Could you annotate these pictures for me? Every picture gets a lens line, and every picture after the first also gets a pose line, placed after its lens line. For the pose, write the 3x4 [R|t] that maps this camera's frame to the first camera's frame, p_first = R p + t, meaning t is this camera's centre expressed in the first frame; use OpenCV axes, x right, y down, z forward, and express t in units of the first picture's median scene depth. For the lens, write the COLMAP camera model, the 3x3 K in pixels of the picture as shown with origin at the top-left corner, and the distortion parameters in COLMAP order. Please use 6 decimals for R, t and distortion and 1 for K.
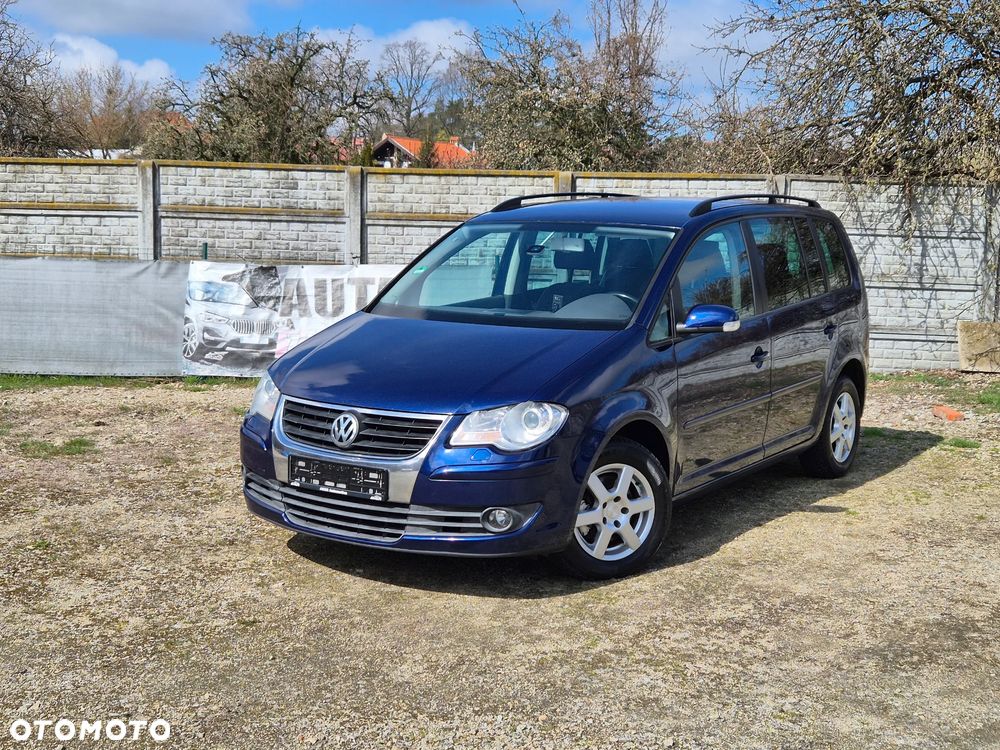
lens RADIAL K [[1361.9, 0, 501.0], [0, 1361.9, 380.1], [0, 0, 1]] dist [0.089312, -0.015314]
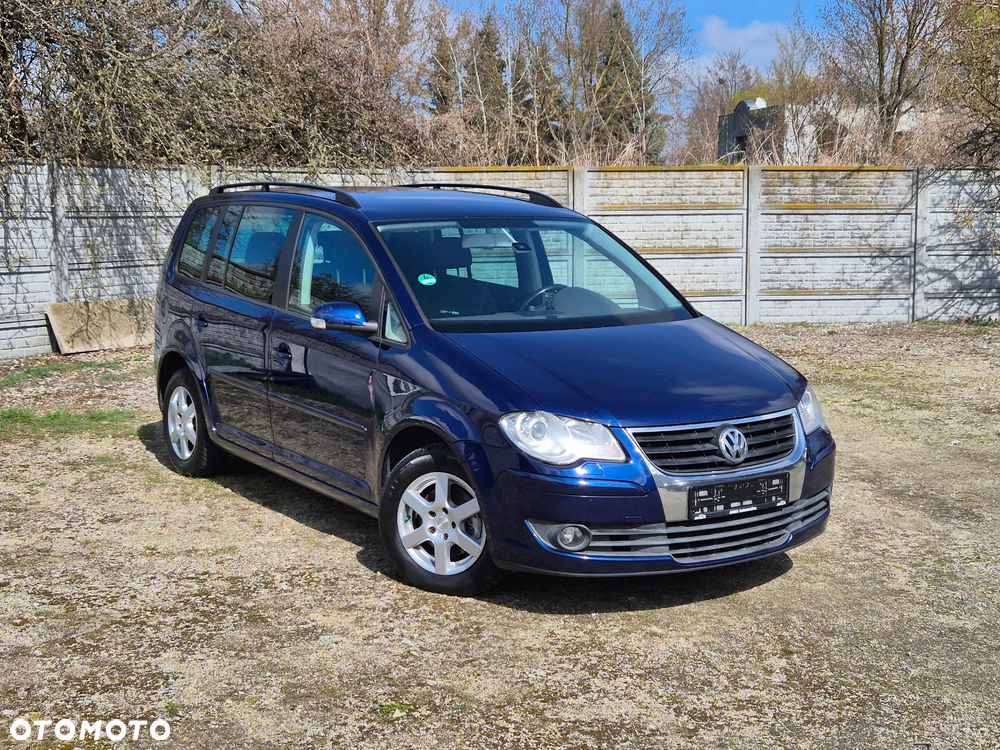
lens RADIAL K [[1406.1, 0, 502.6], [0, 1406.1, 360.0], [0, 0, 1]] dist [0.086731, -0.011256]
pose [[0.408283, -0.128445, 0.903774, -0.620017], [0.121957, 0.988851, 0.085442, -0.070232], [-0.904672, 0.075337, 0.419396, 0.413672]]
